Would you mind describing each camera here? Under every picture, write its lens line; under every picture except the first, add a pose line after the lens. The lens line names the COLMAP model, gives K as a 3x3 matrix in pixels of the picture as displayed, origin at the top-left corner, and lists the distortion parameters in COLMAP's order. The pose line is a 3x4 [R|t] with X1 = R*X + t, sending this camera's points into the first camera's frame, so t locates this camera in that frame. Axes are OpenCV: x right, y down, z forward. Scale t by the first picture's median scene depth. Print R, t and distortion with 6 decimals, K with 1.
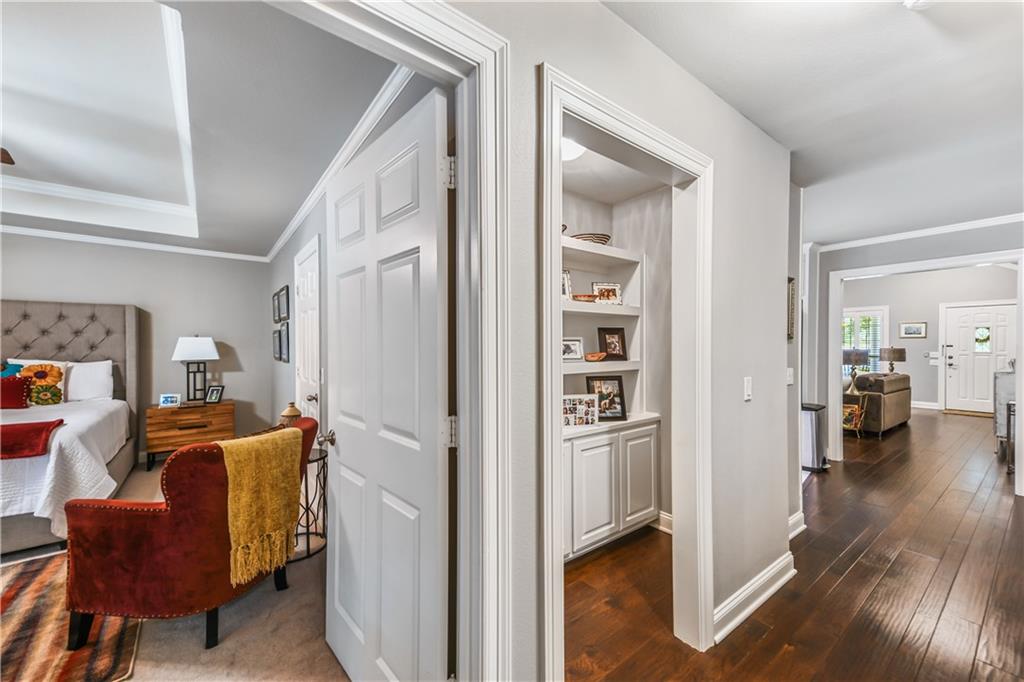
lens RADIAL K [[397.8, 0, 515.1], [0, 397.8, 341.0], [0, 0, 1]] dist [0.014348, -0.000324]
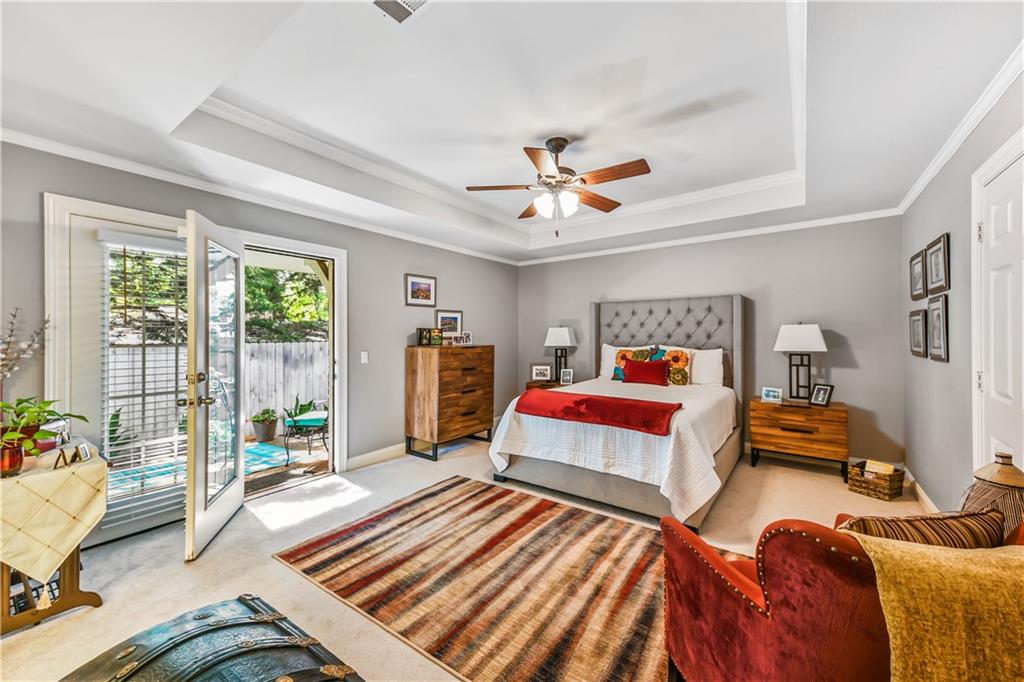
lens RADIAL K [[397.8, 0, 515.1], [0, 397.8, 341.0], [0, 0, 1]] dist [0.014348, -0.000324]
pose [[0.283470, 0.012031, -0.958906, -0.160778], [0.011421, 0.999808, 0.015920, 0.005184], [0.958913, -0.015465, 0.283278, 0.193200]]
